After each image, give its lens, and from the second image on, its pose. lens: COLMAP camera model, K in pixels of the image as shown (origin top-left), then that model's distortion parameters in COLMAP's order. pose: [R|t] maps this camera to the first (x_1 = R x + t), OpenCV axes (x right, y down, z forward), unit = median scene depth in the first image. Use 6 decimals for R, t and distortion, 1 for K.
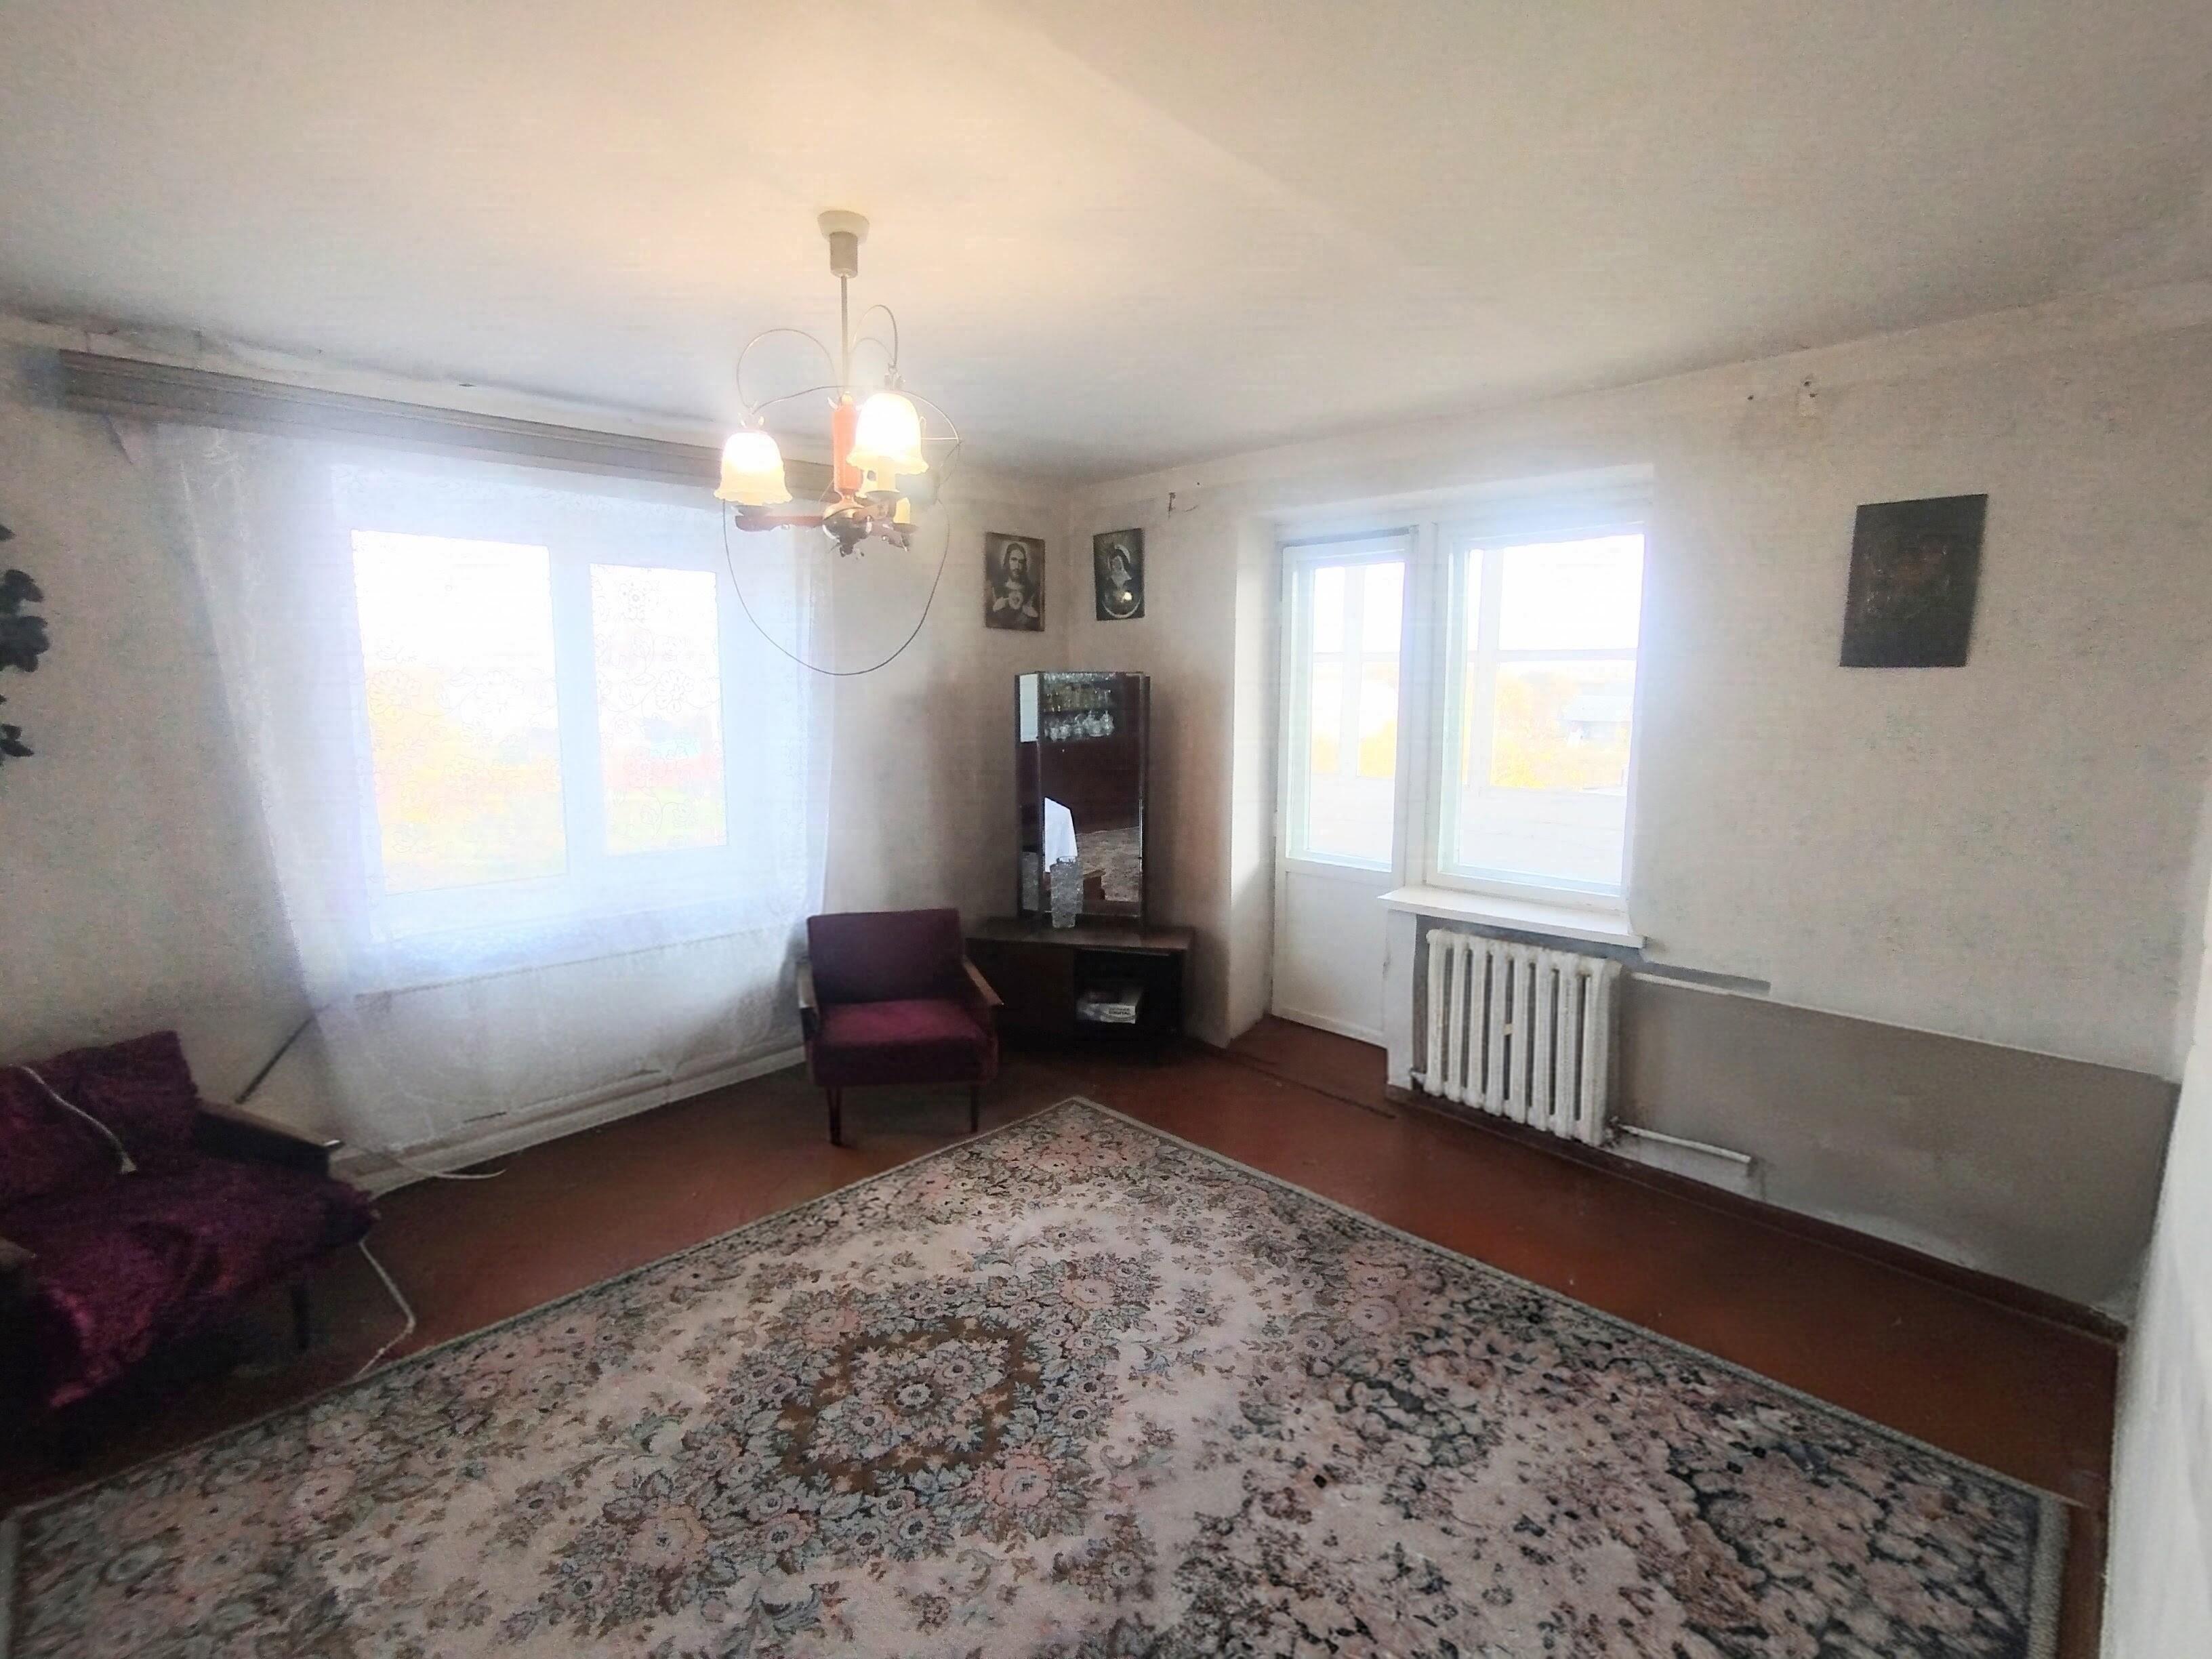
lens RADIAL K [[1000.6, 0, 1102.3], [0, 1000.6, 818.4], [0, 0, 1]] dist [-0.026977, 0.016102]
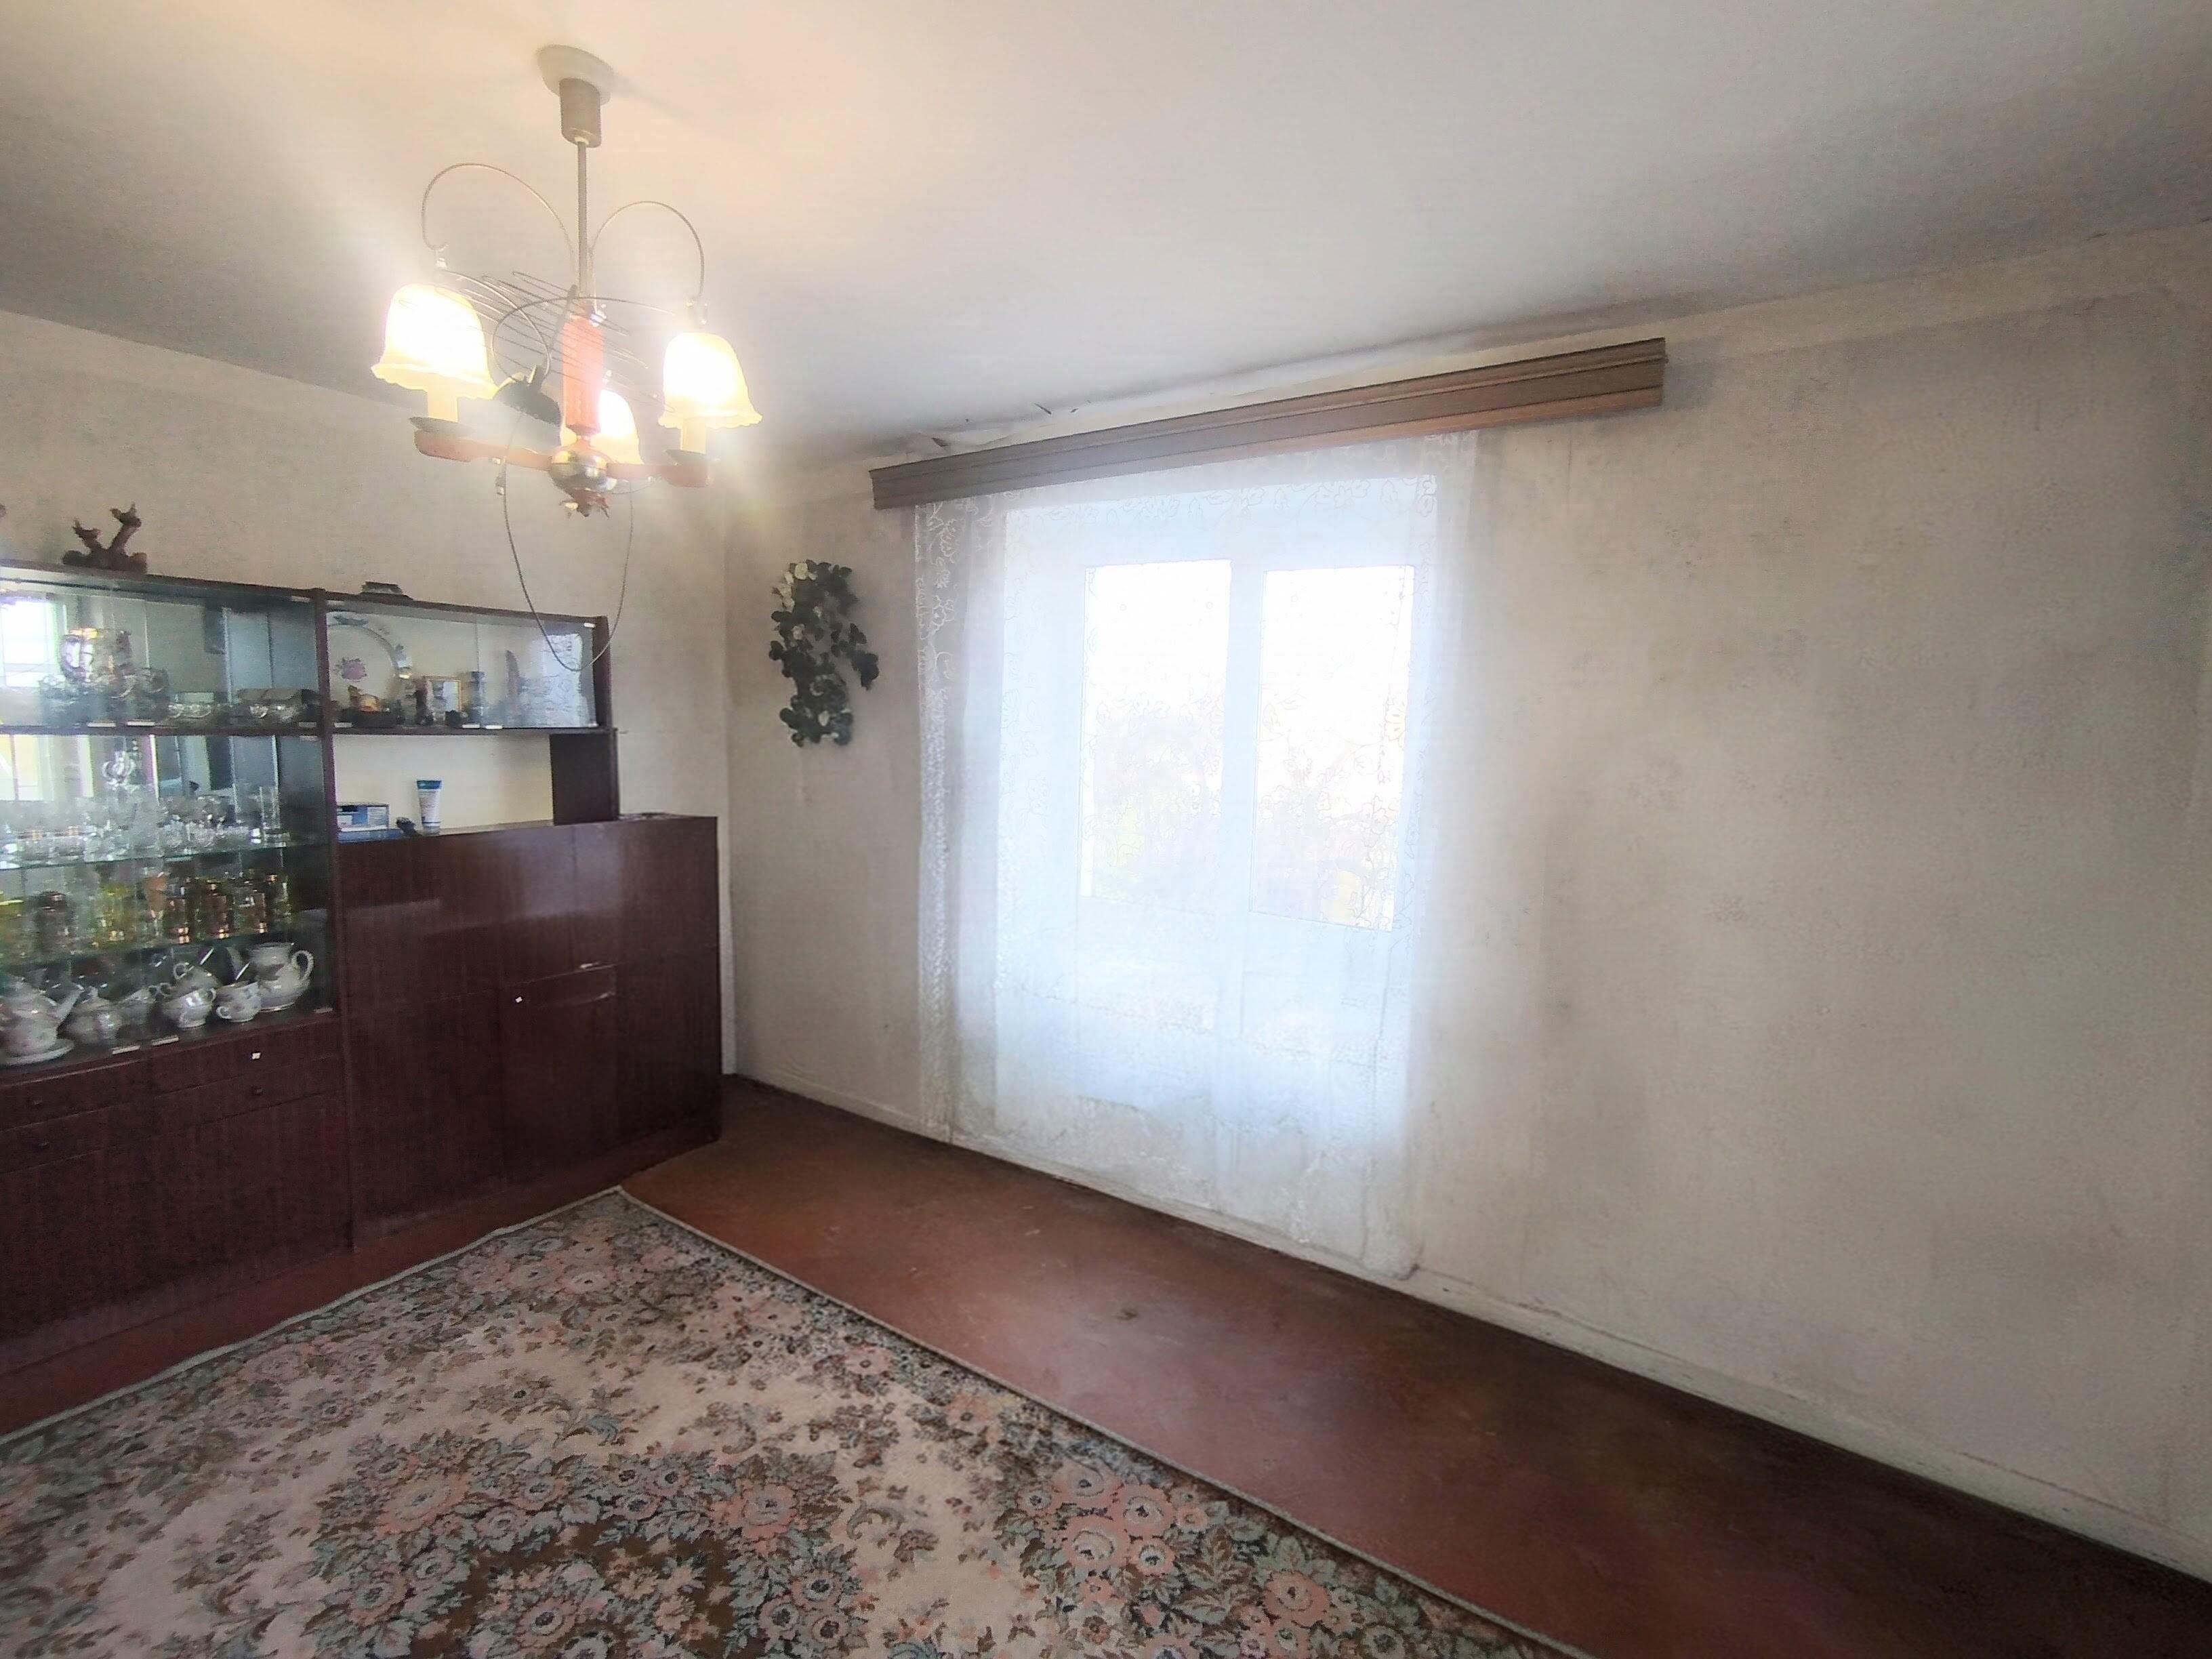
lens RADIAL K [[1000.6, 0, 1102.4], [0, 1000.6, 811.8], [0, 0, 1]] dist [-0.026977, 0.016102]
pose [[0.211806, 0.106205, -0.971524, 0.456808], [-0.160685, 0.984334, 0.072573, -0.124199], [0.964012, 0.140738, 0.225554, 0.958462]]
